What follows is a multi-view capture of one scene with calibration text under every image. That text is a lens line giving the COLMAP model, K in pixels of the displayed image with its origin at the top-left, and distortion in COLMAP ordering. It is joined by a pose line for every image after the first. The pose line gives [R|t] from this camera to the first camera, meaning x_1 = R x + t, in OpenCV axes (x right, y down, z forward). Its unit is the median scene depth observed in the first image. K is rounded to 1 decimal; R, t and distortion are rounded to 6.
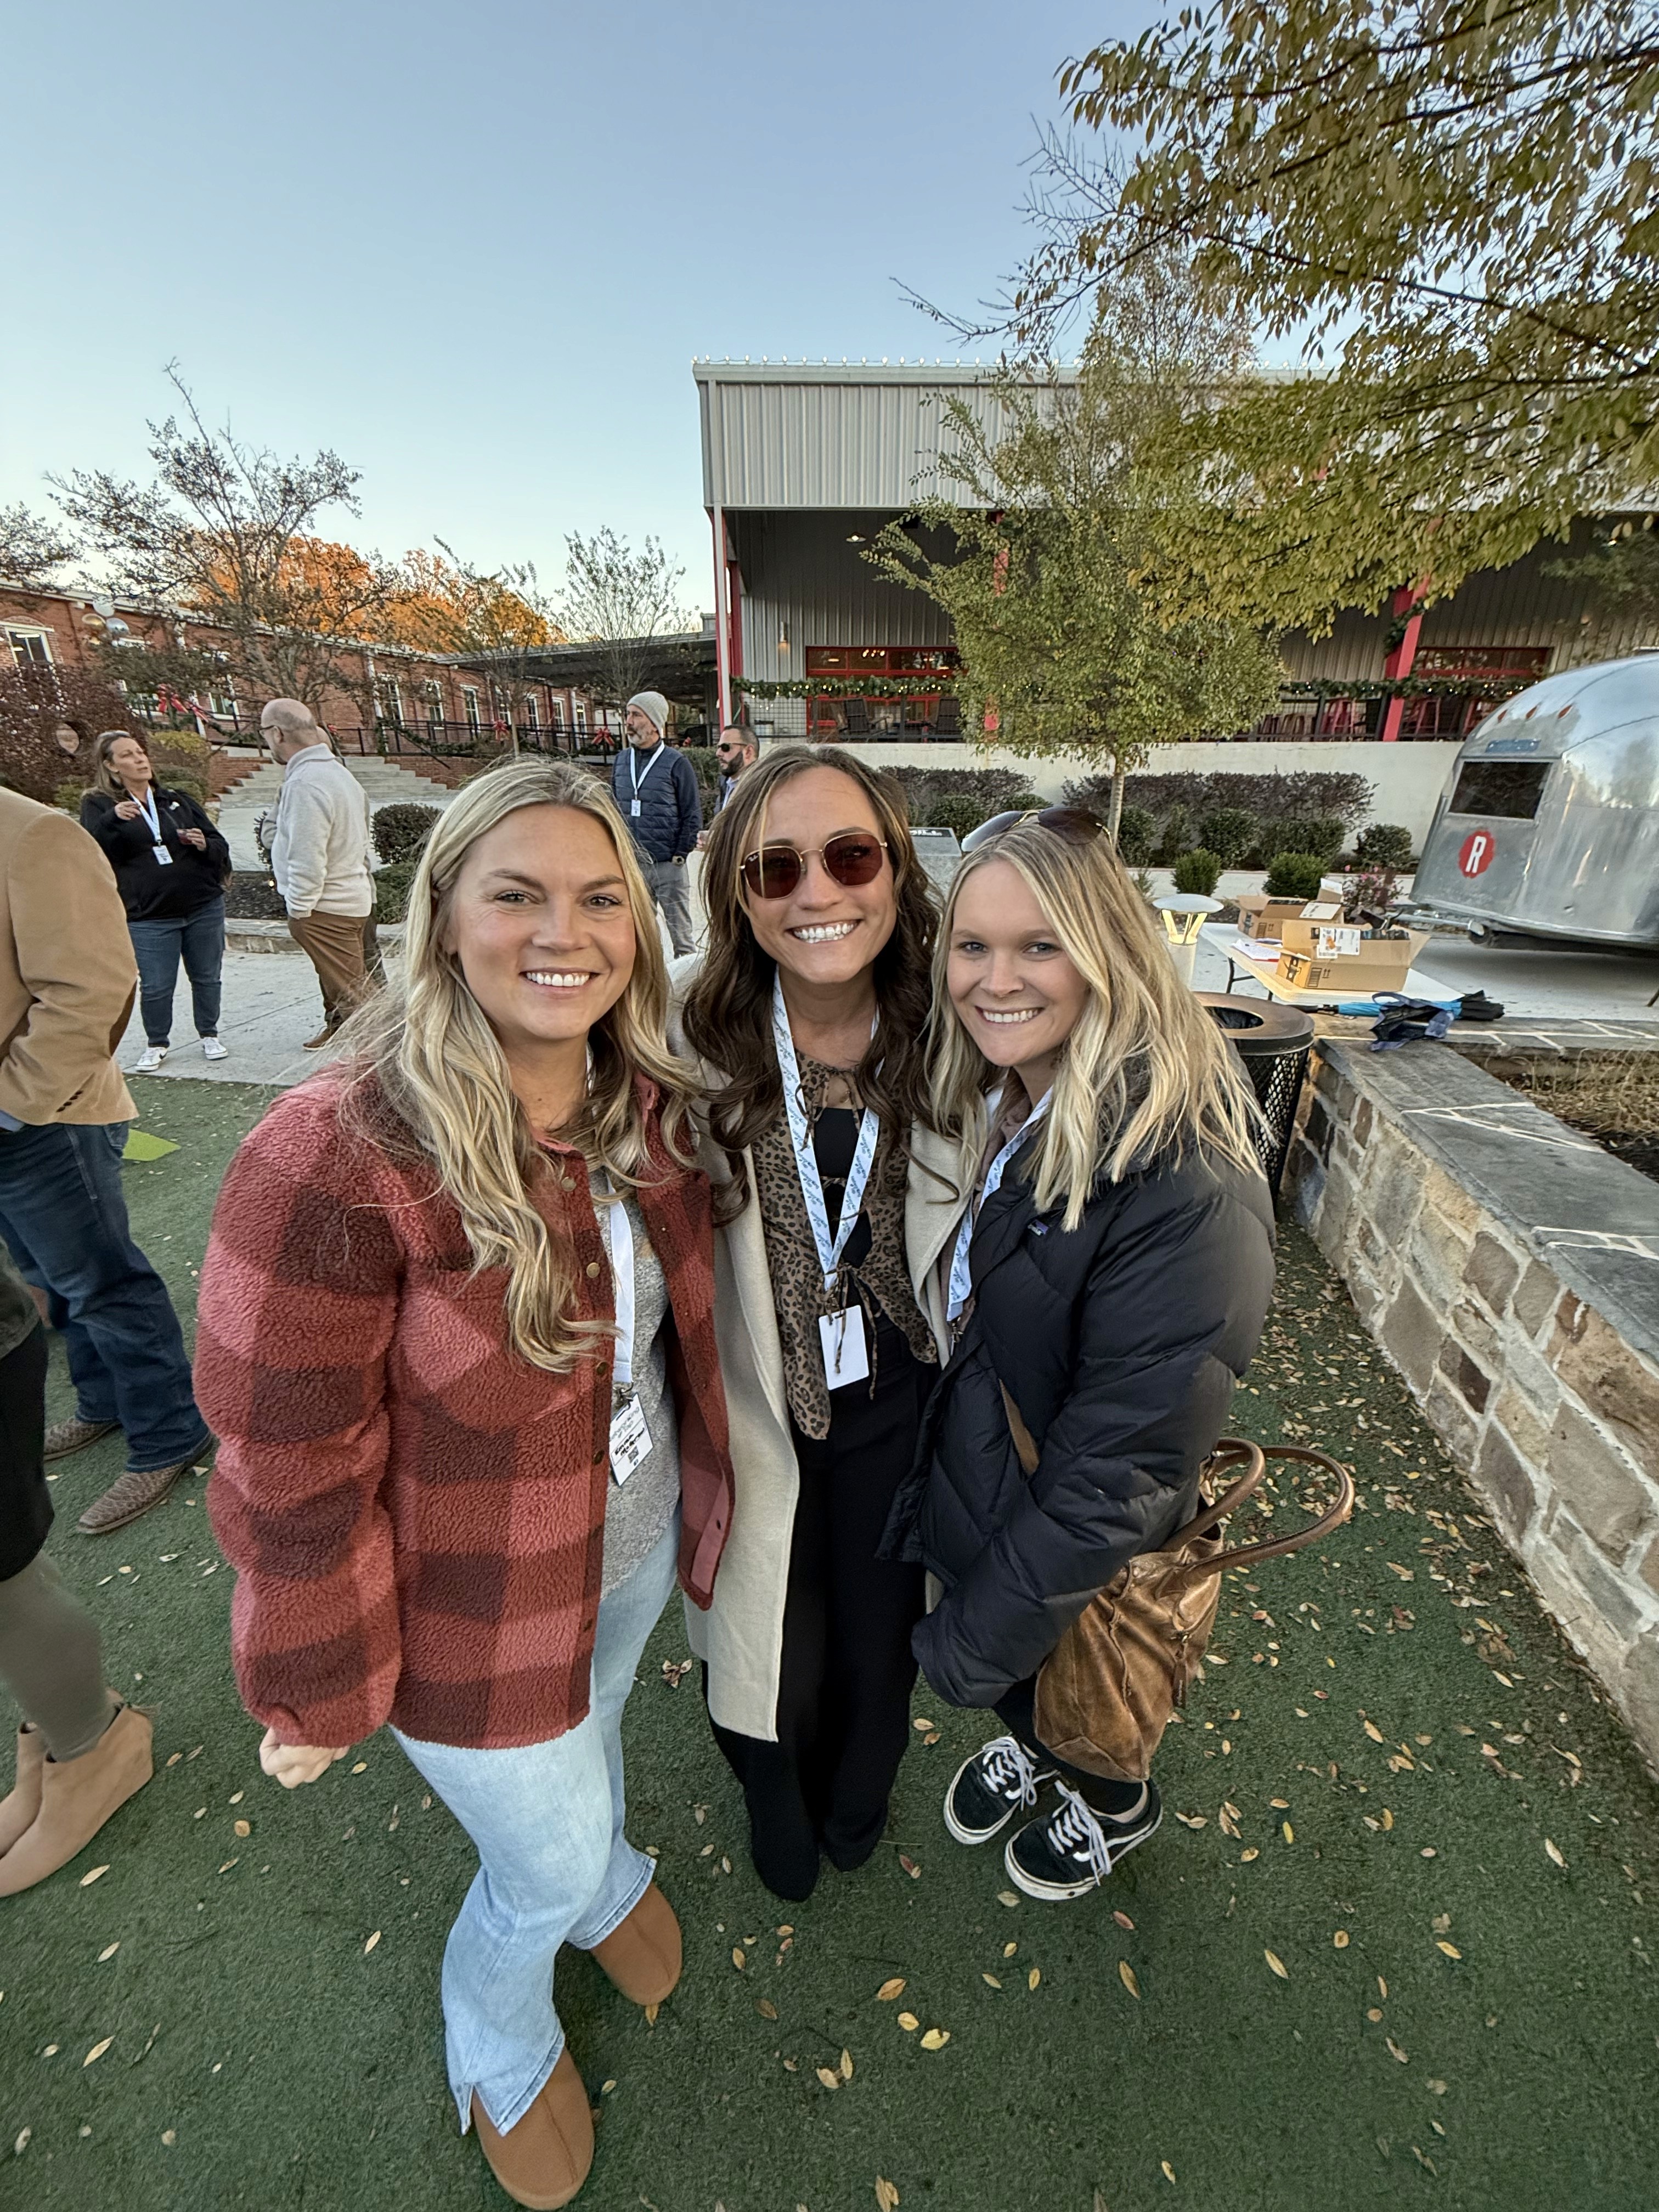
lens RADIAL K [[885.2, 0, 829.9], [0, 885.2, 1102.3], [0, 0, 1]] dist [0.003203, 0.000135]
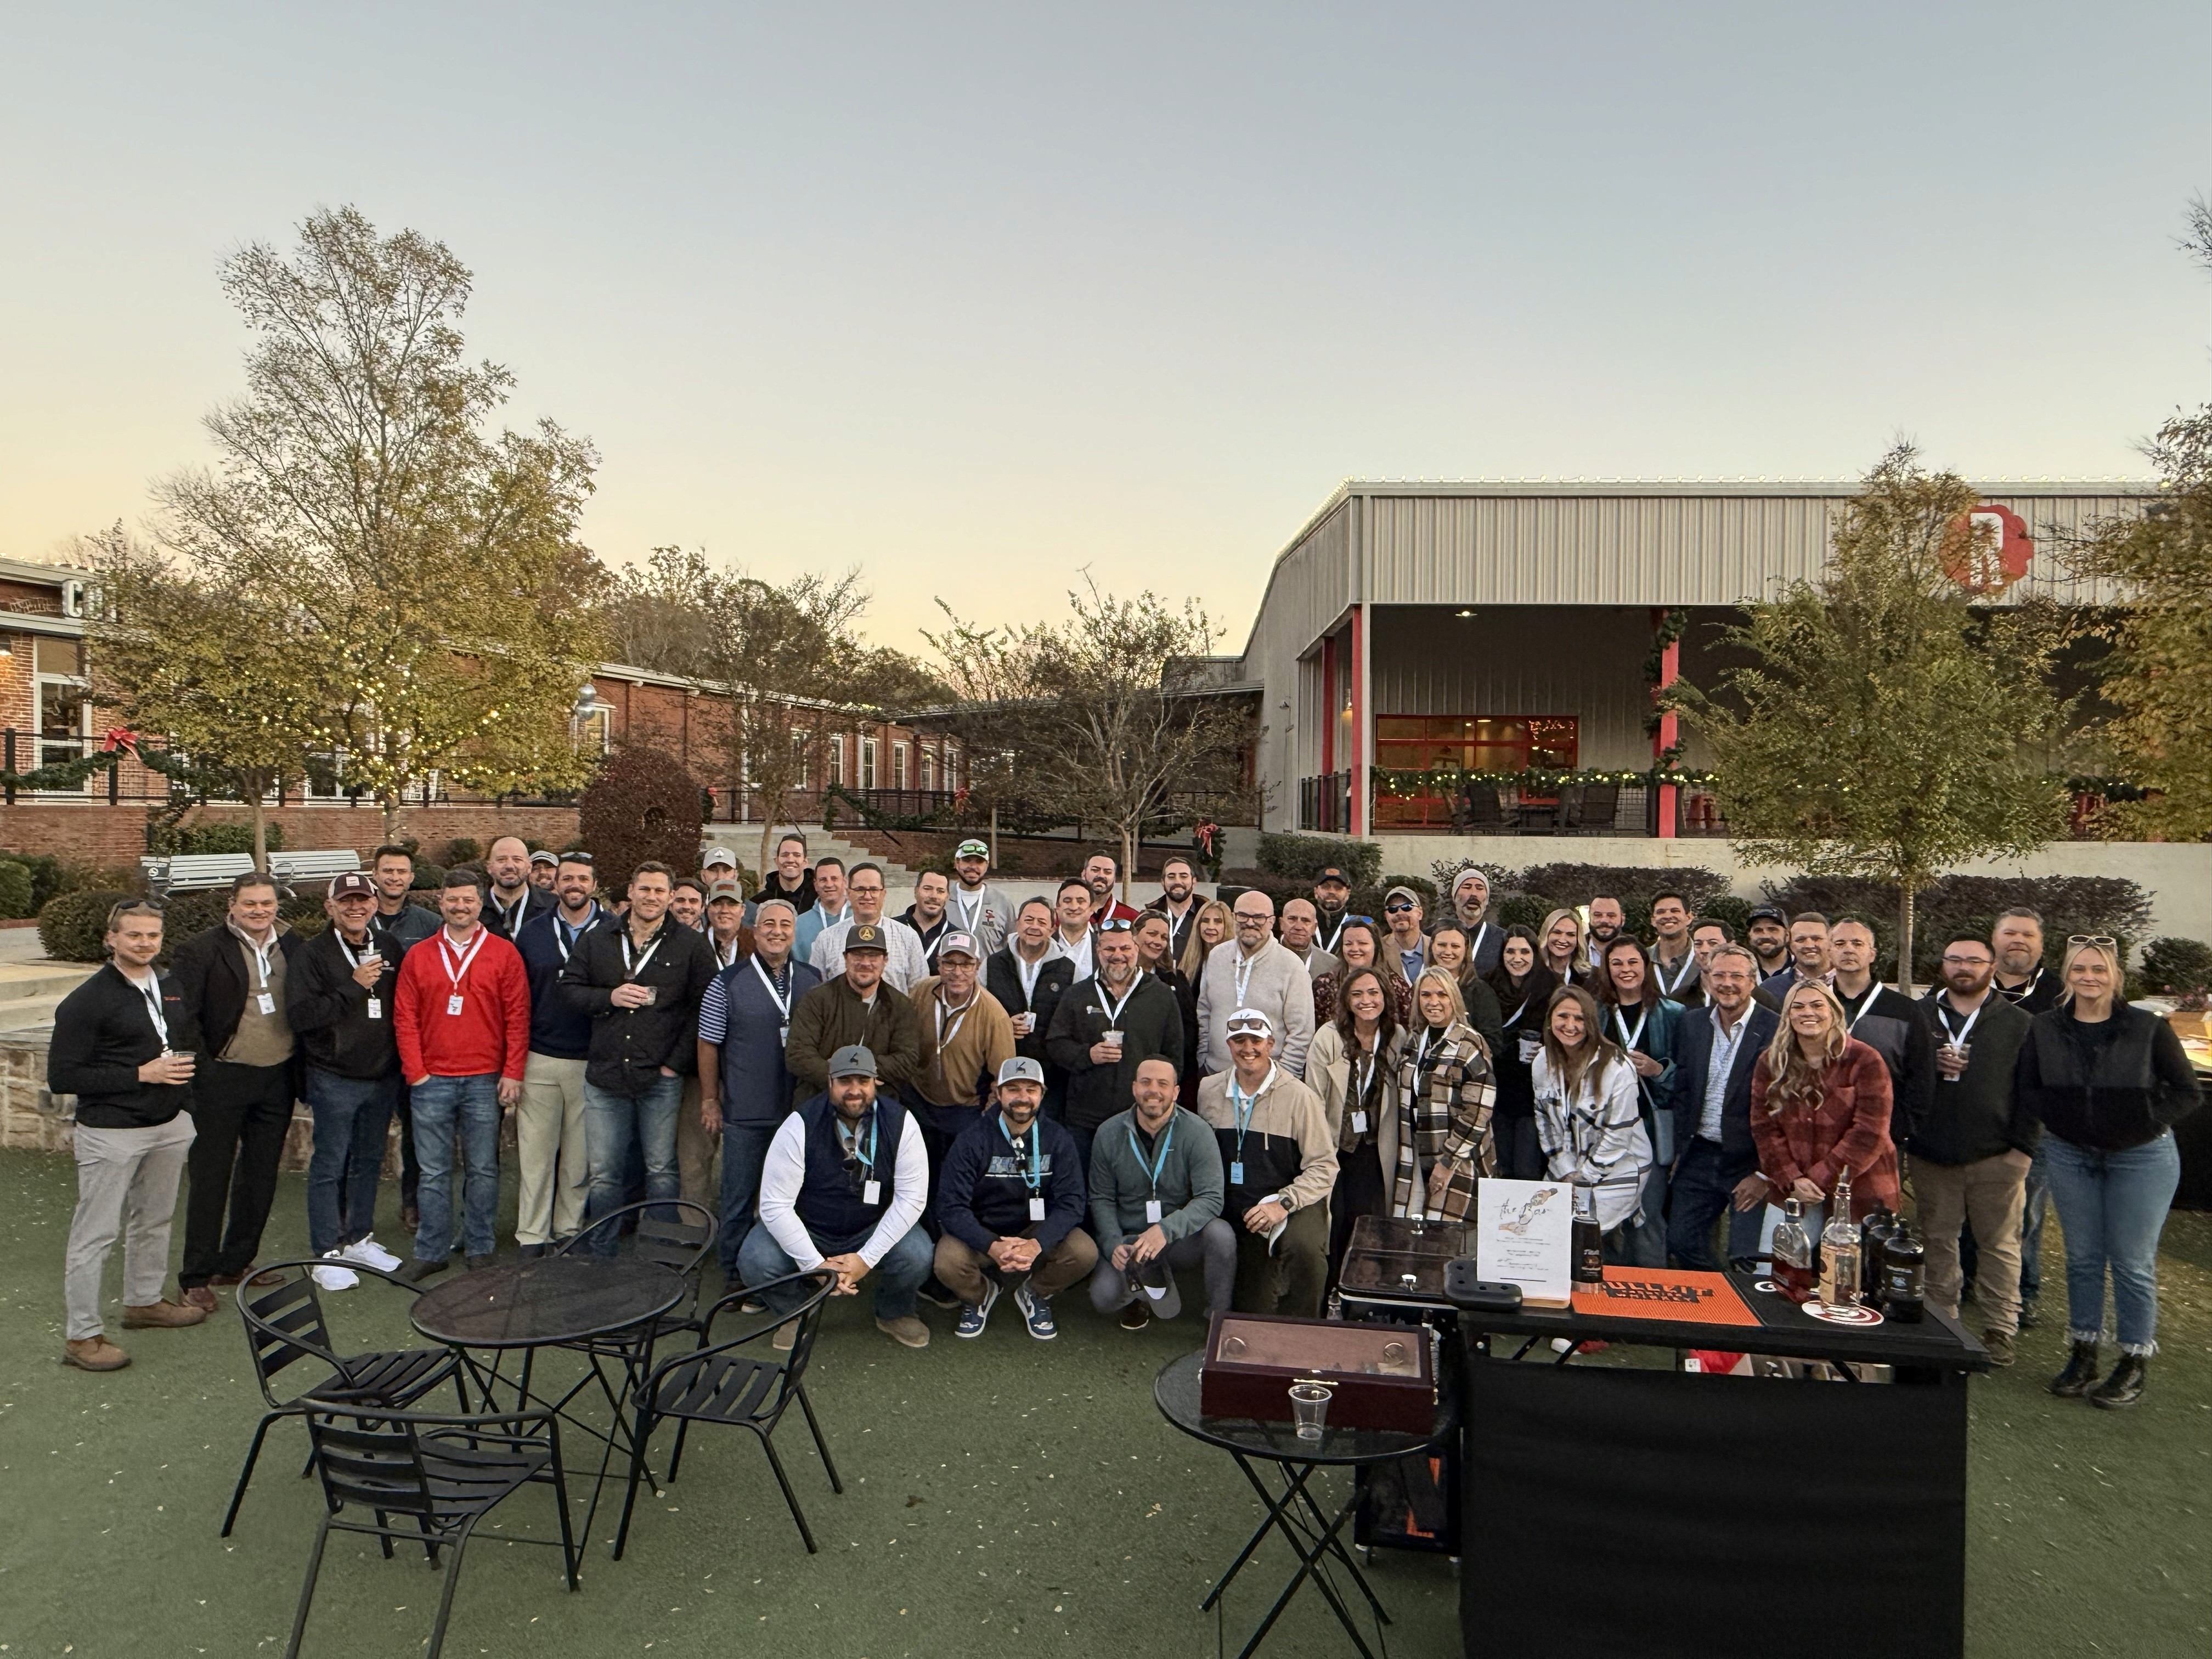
lens RADIAL K [[1437.9, 0, 1106.9], [0, 1437.9, 828.7], [0, 0, 1]] dist [-0.011743, -0.001204]
pose [[0.997386, 0.011298, -0.071371, -0.275578], [-0.035620, 0.936233, -0.349569, 0.094065], [0.062871, 0.351198, 0.934188, -0.347334]]
